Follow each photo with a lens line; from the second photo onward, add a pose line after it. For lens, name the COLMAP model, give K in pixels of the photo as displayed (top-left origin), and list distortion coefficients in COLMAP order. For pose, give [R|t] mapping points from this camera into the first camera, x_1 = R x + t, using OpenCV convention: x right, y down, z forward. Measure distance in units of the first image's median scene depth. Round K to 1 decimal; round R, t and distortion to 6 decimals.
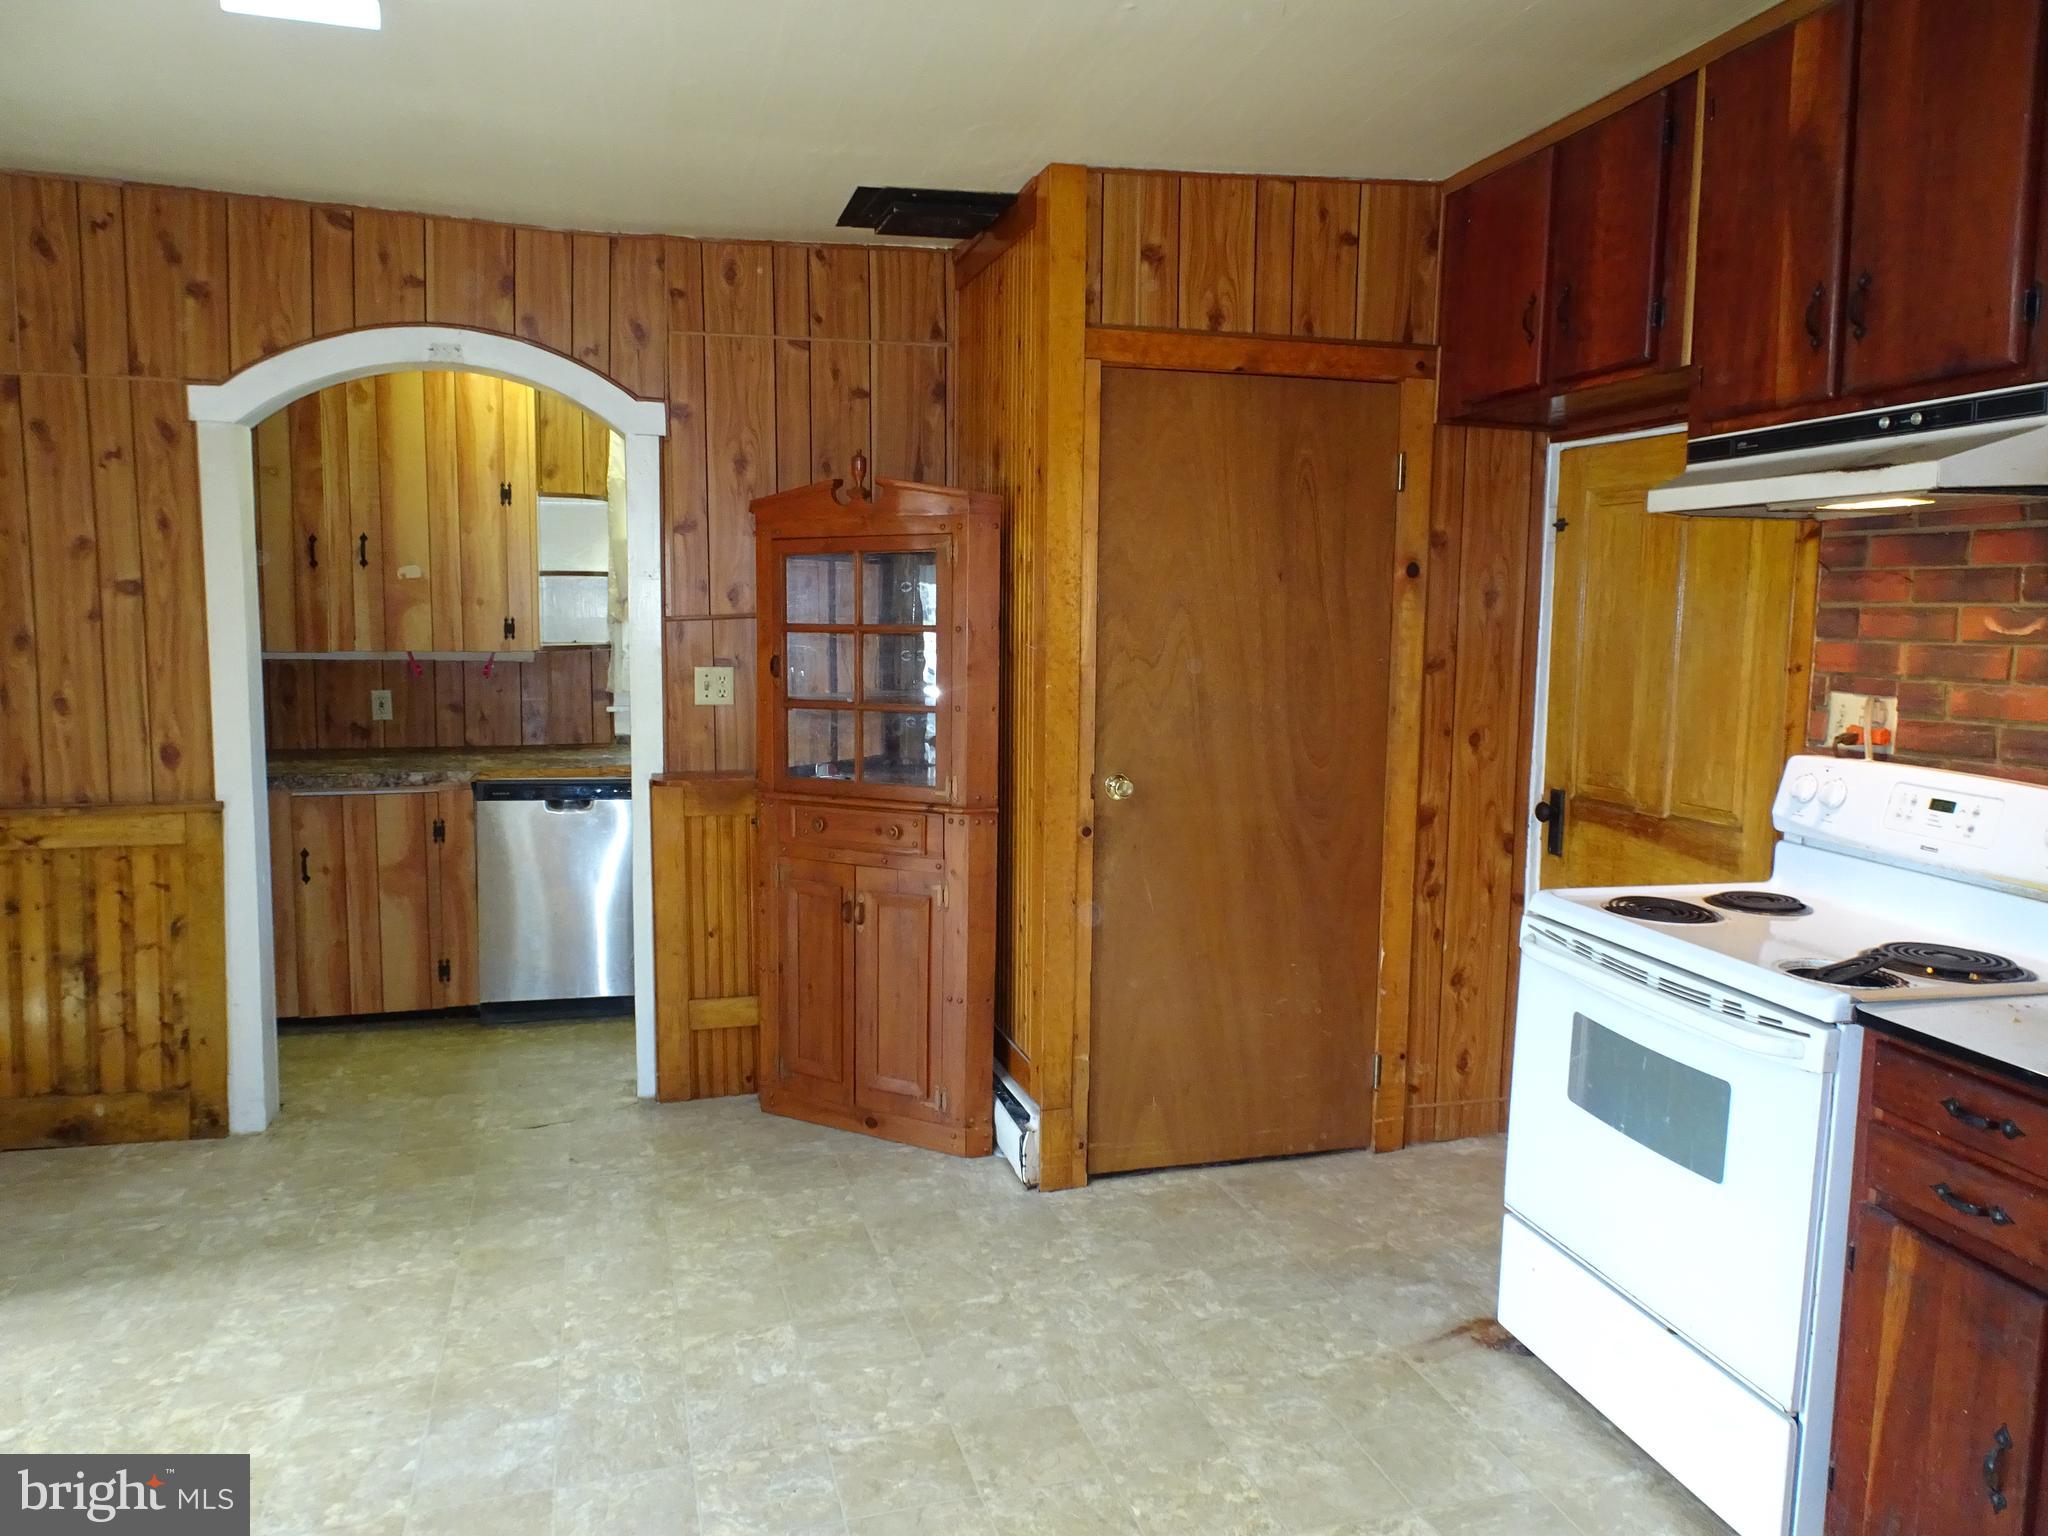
lens RADIAL K [[1473.0, 0, 1025.8], [0, 1473.0, 760.4], [0, 0, 1]] dist [0.021234, -0.008499]
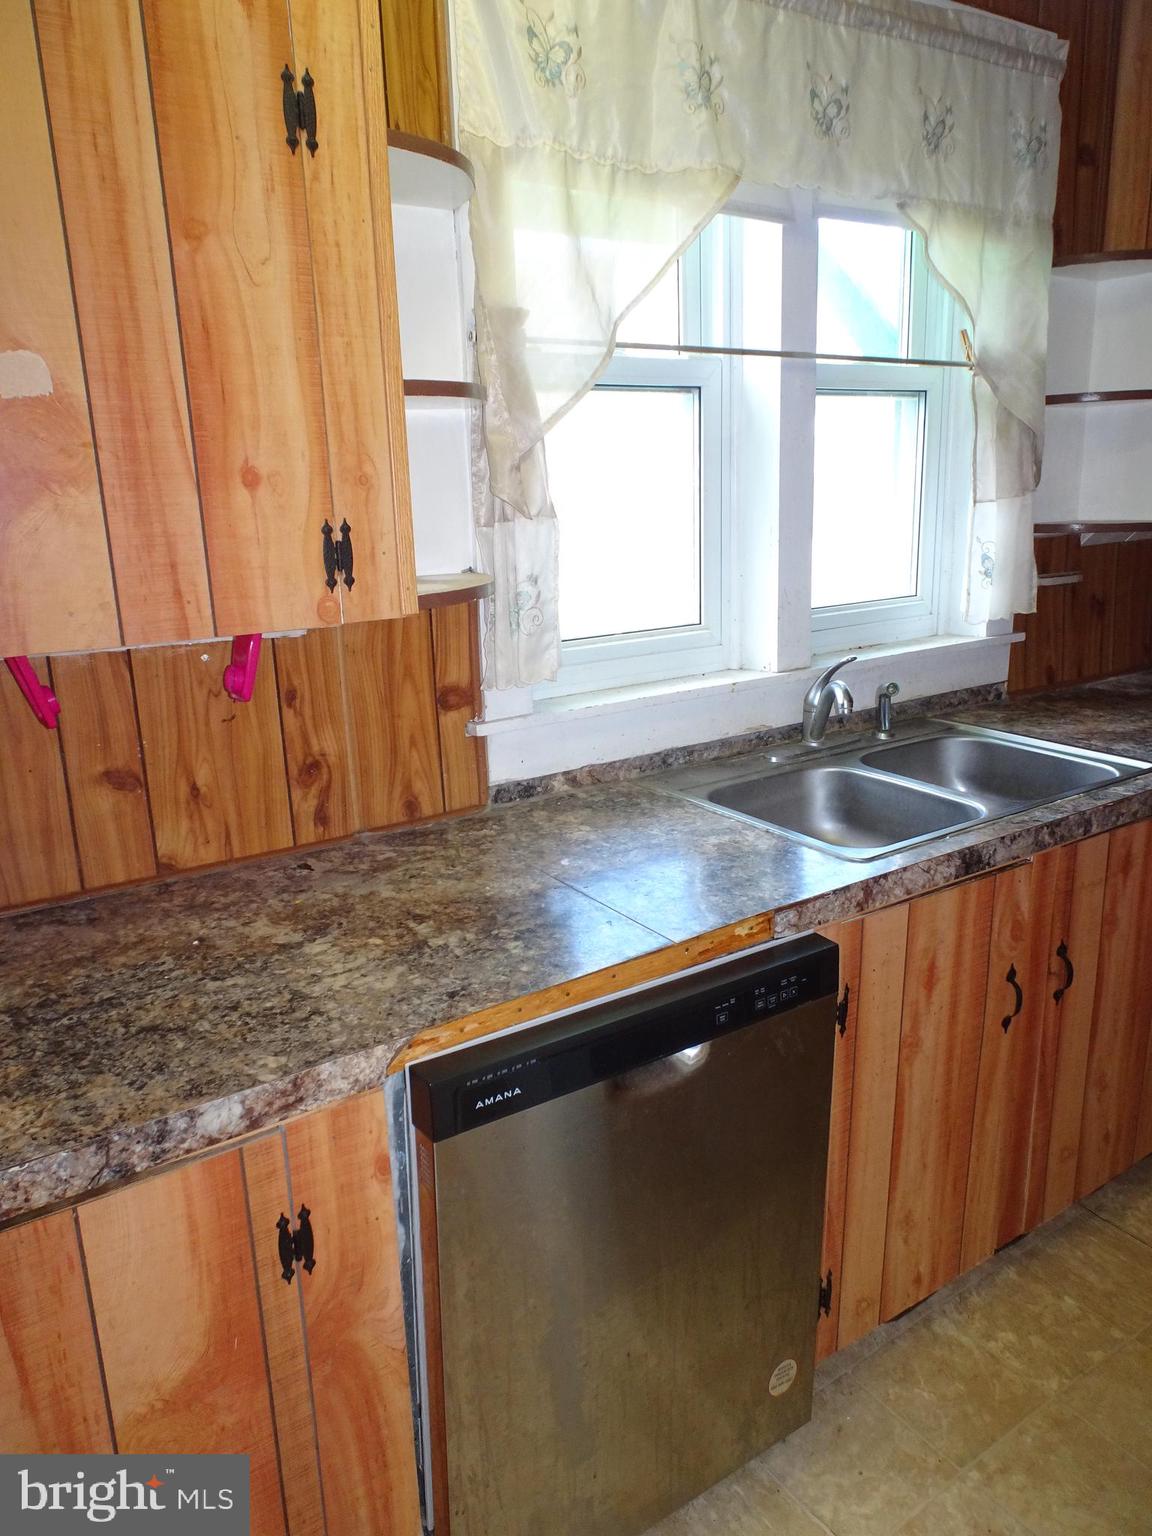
lens RADIAL K [[1104.8, 0, 577.7], [0, 1104.8, 770.4], [0, 0, 1]] dist [0.021234, -0.008499]
pose [[0.948378, -0.124098, 0.291854, -0.376274], [0.080835, 0.984456, 0.155924, -0.075706], [-0.306668, -0.124283, 0.943668, 0.737660]]
